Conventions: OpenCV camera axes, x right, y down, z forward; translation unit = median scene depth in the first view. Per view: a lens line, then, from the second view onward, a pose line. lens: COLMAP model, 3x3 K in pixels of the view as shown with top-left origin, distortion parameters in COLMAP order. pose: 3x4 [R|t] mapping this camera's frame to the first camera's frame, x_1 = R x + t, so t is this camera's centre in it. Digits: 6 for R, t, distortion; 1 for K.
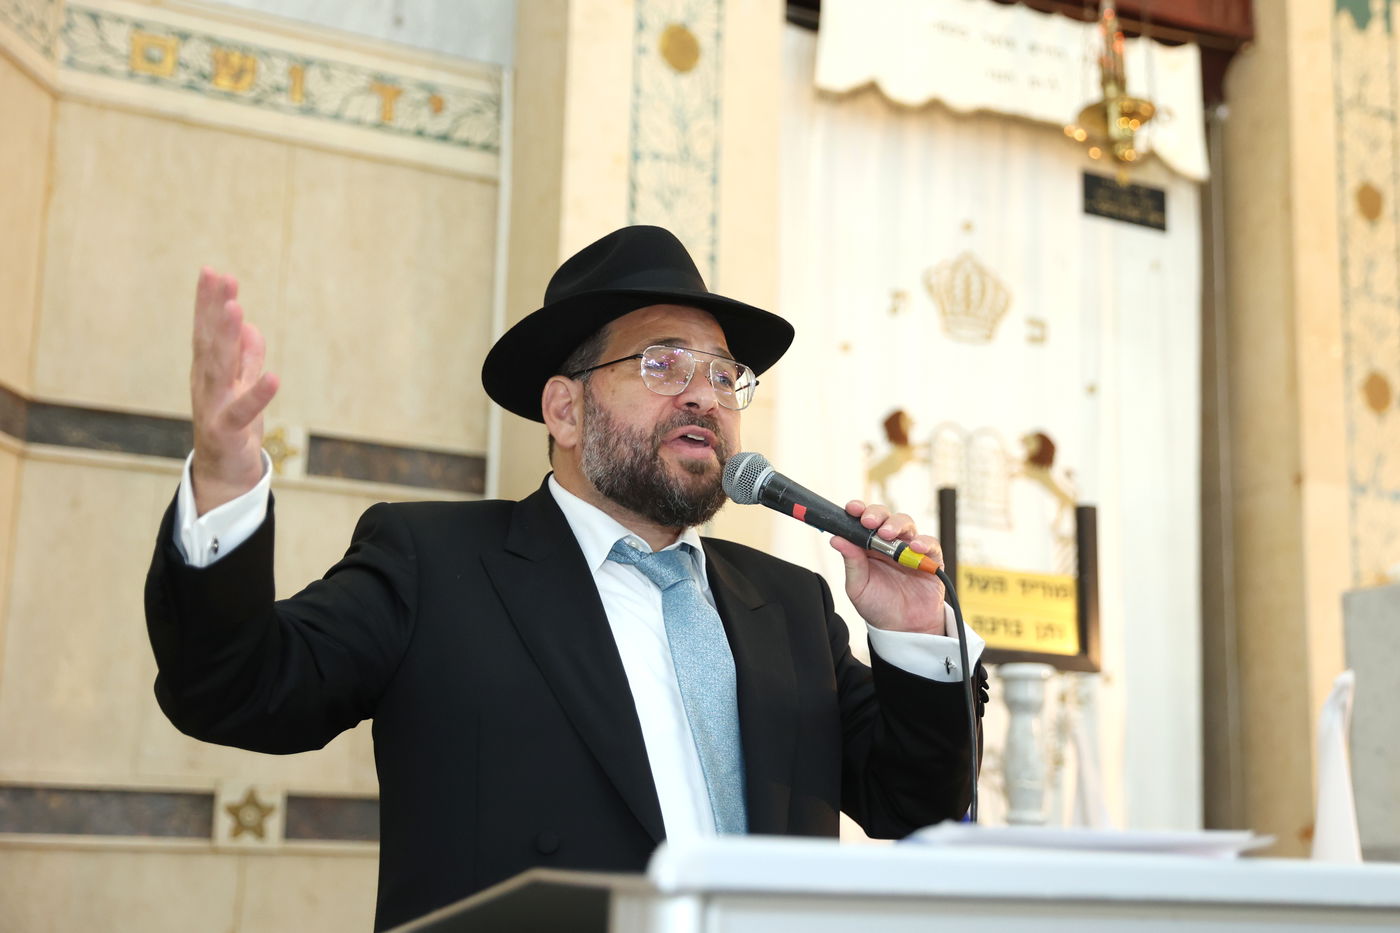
lens RADIAL K [[2174.9, 0, 774.4], [0, 2174.9, 416.3], [0, 0, 1]] dist [0.105164, -0.008489]
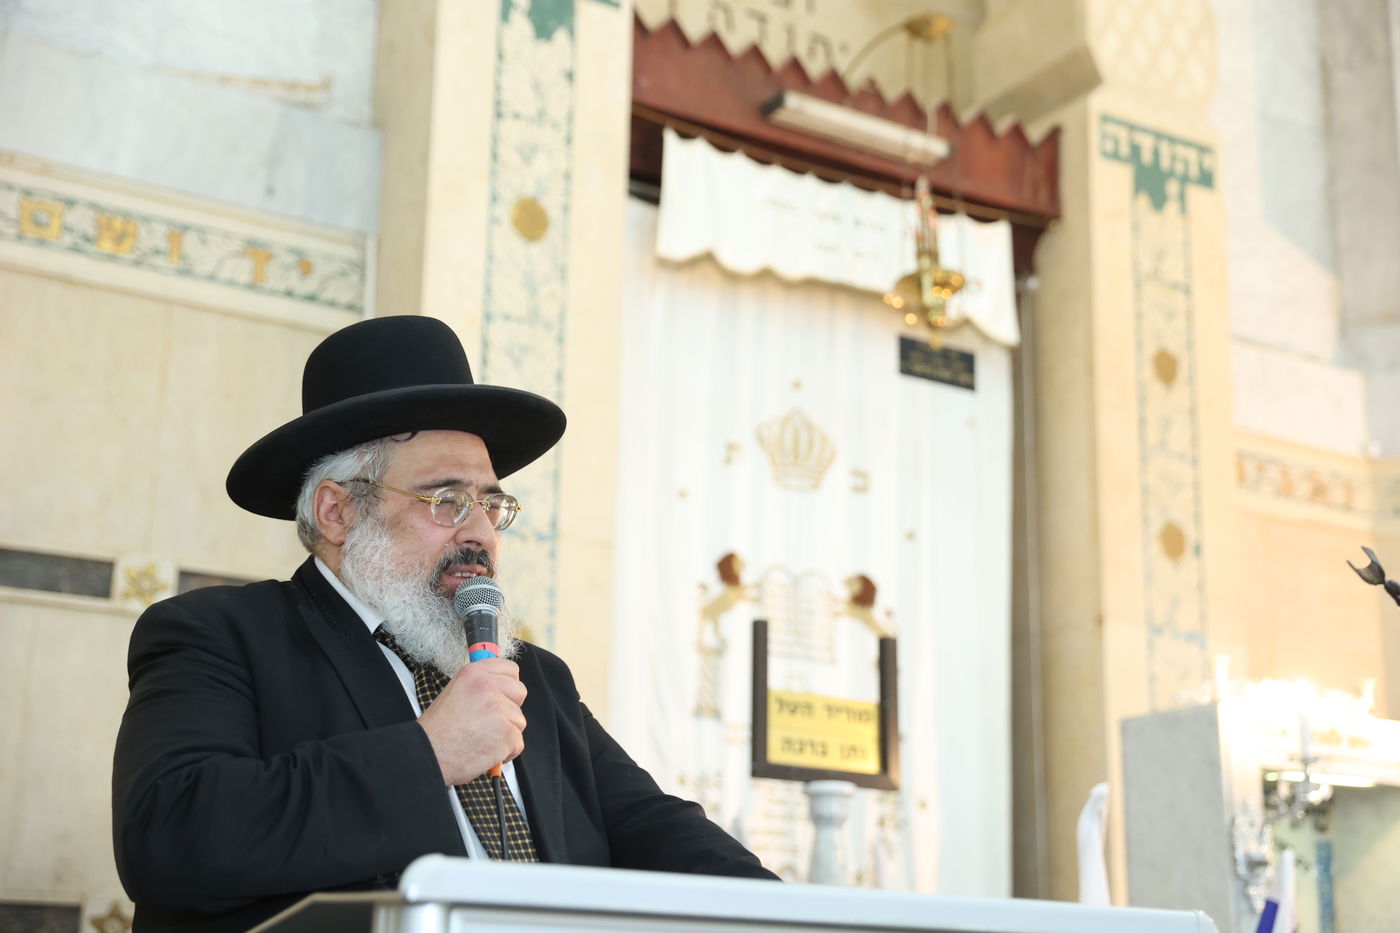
lens RADIAL K [[2084.4, 0, 700.0], [0, 2084.4, 466.5], [0, 0, 1]] dist [0.134749, -0.012855]
pose [[0.999613, 0.009048, 0.026314, 0.014969], [-0.007774, 0.998810, -0.048142, 0.004643], [-0.026718, 0.047919, 0.998494, -0.040818]]
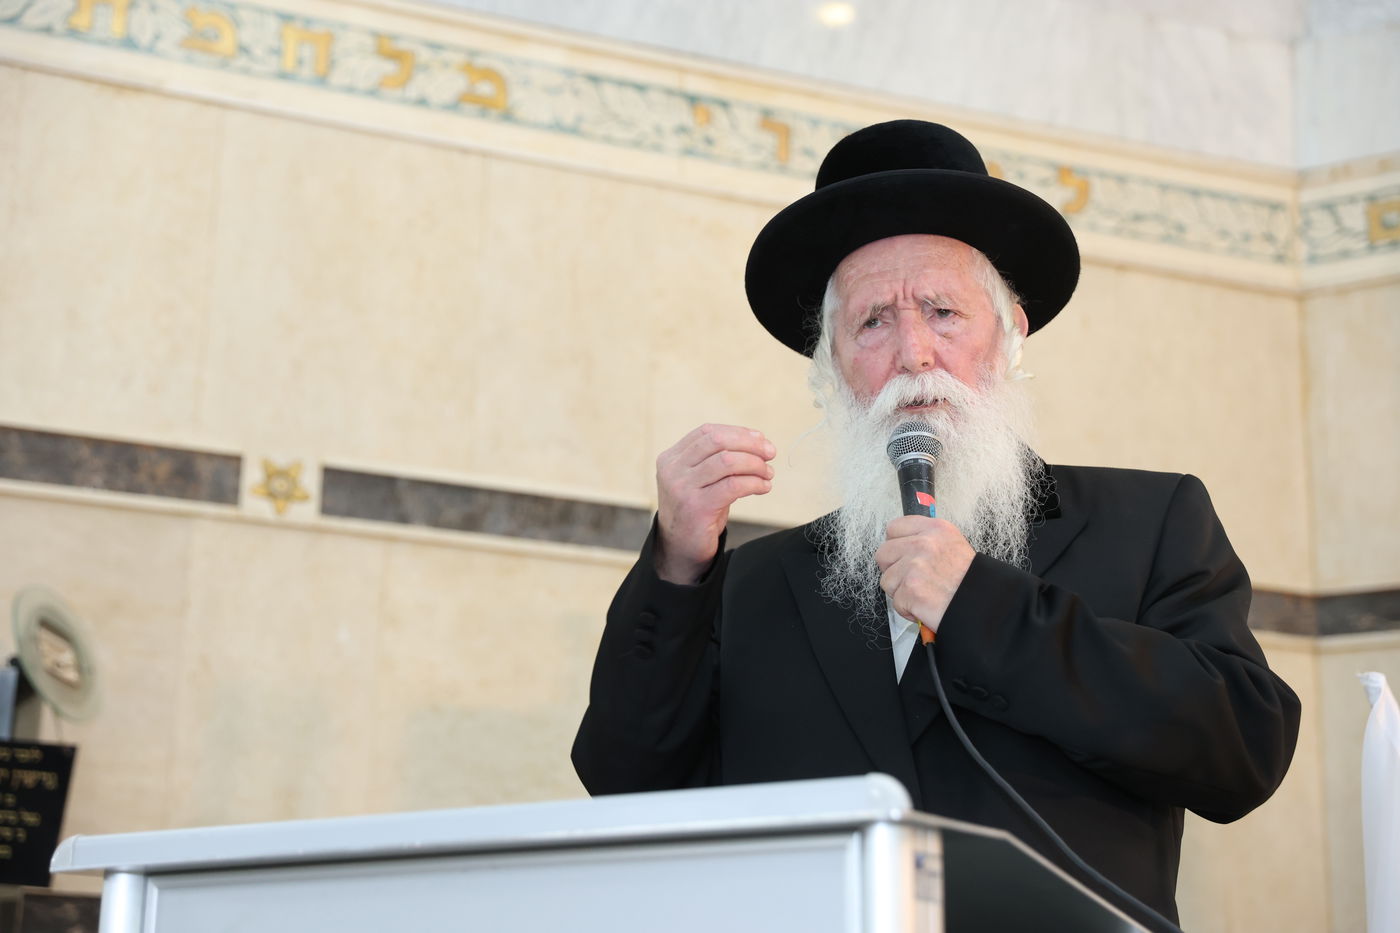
lens RADIAL K [[2461.5, 0, 700.0], [0, 2461.5, 466.5], [0, 0, 1]] dist [0.214182, 0.033392]
pose [[0.488722, -0.245762, -0.837109, 0.438673], [0.183713, 0.966980, -0.176635, 0.075419], [0.852878, -0.067462, 0.517733, 0.146025]]
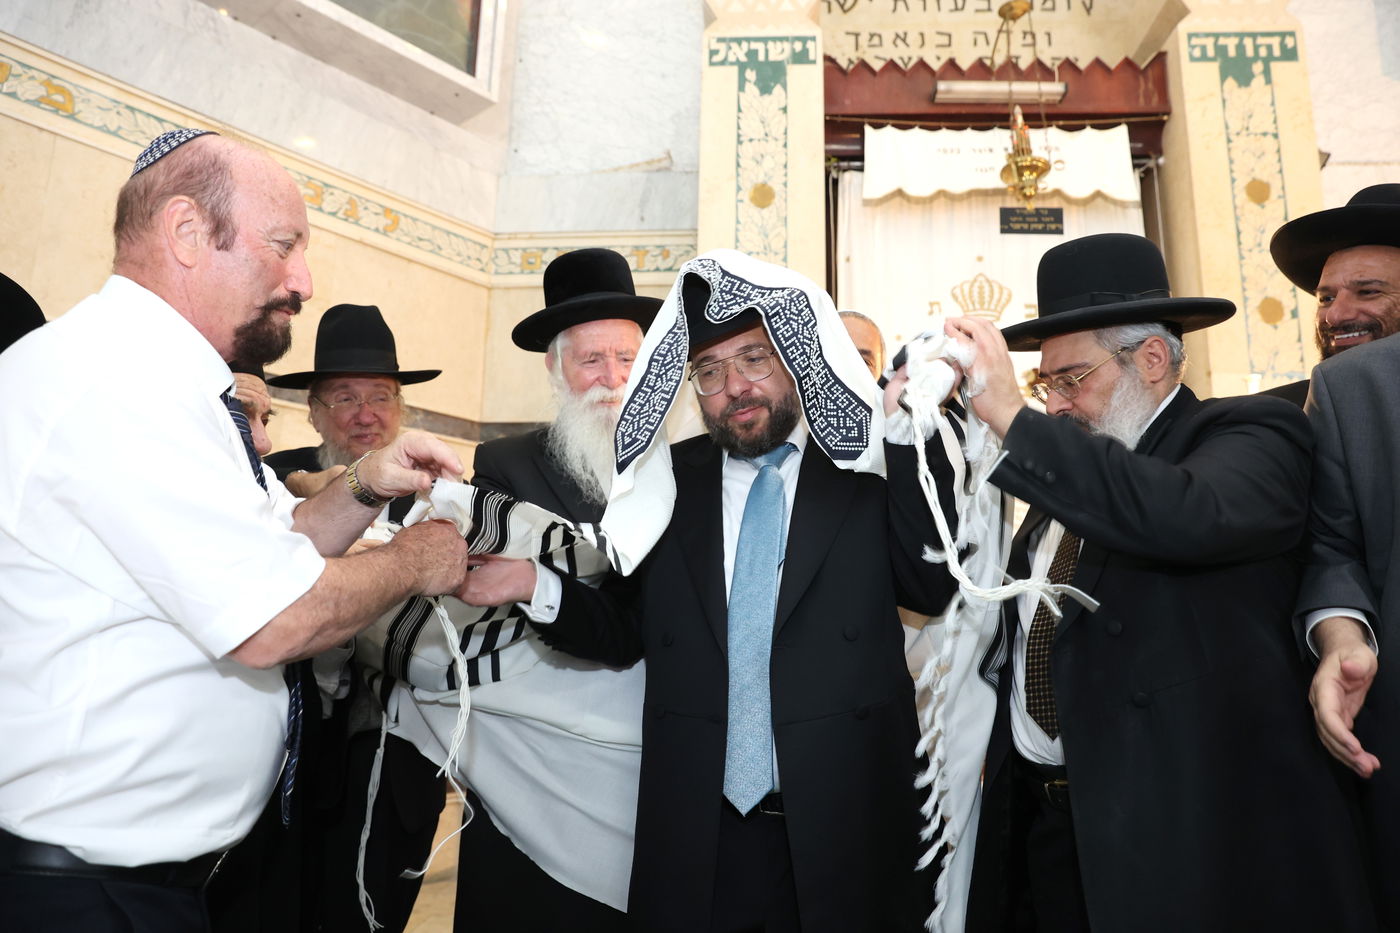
lens RADIAL K [[937.2, 0, 701.3], [0, 937.2, 474.1], [0, 0, 1]] dist [-0.114324, 0.080458]
pose [[0.832385, -0.101258, -0.544868, 0.321453], [0.121147, 0.992634, 0.000604, 0.063113], [0.540794, -0.066512, 0.838522, 0.277212]]
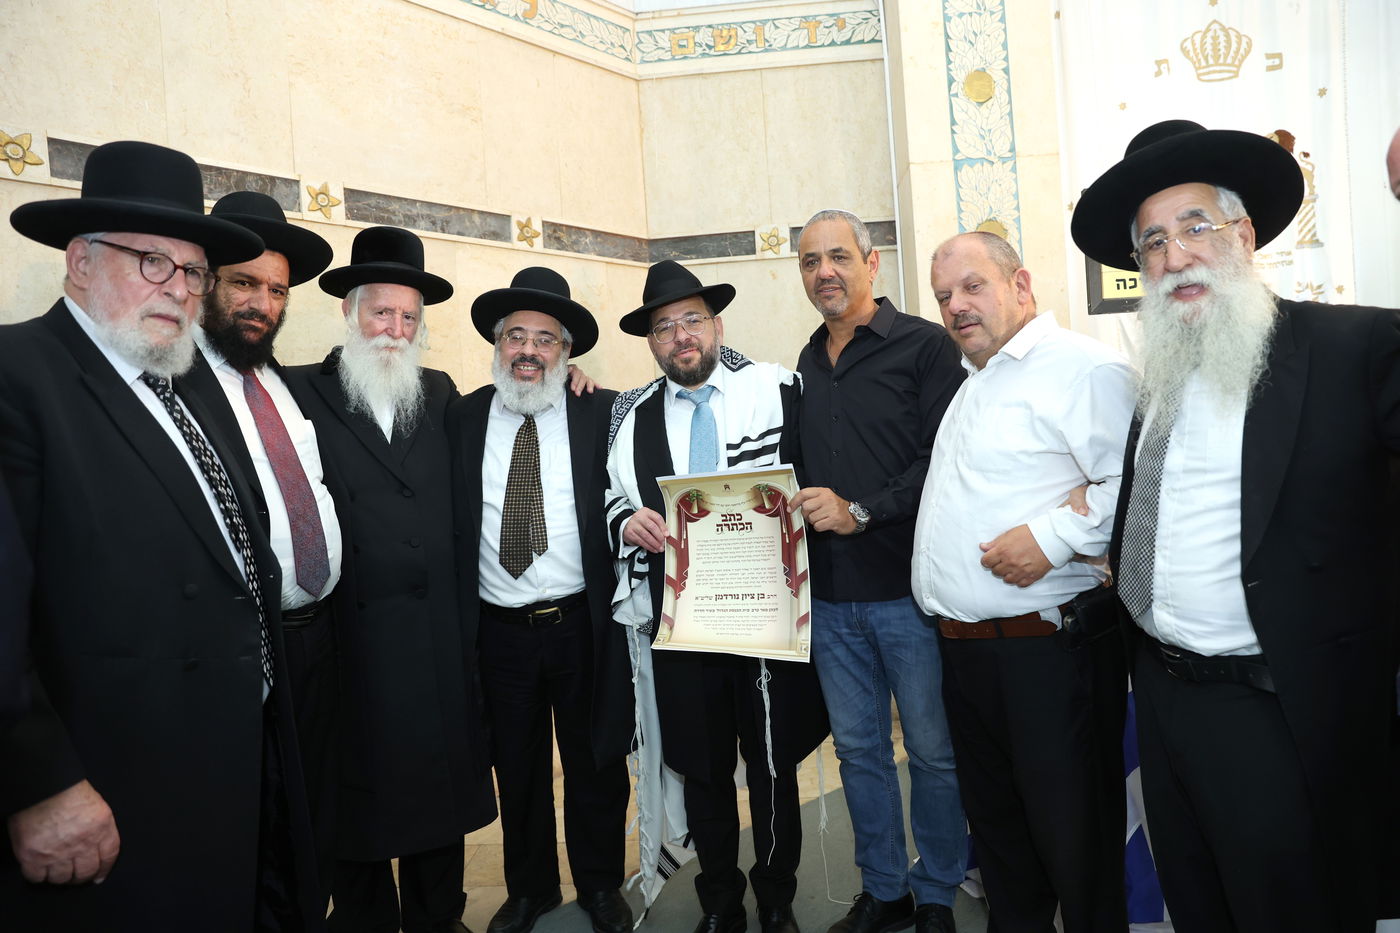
lens RADIAL K [[937.2, 0, 701.3], [0, 937.2, 474.1], [0, 0, 1]] dist [-0.114324, 0.080458]
pose [[0.828269, -0.052445, -0.557871, 0.139754], [0.202391, 0.956397, 0.210579, 0.024185], [0.522503, -0.287324, 0.802768, 0.253242]]
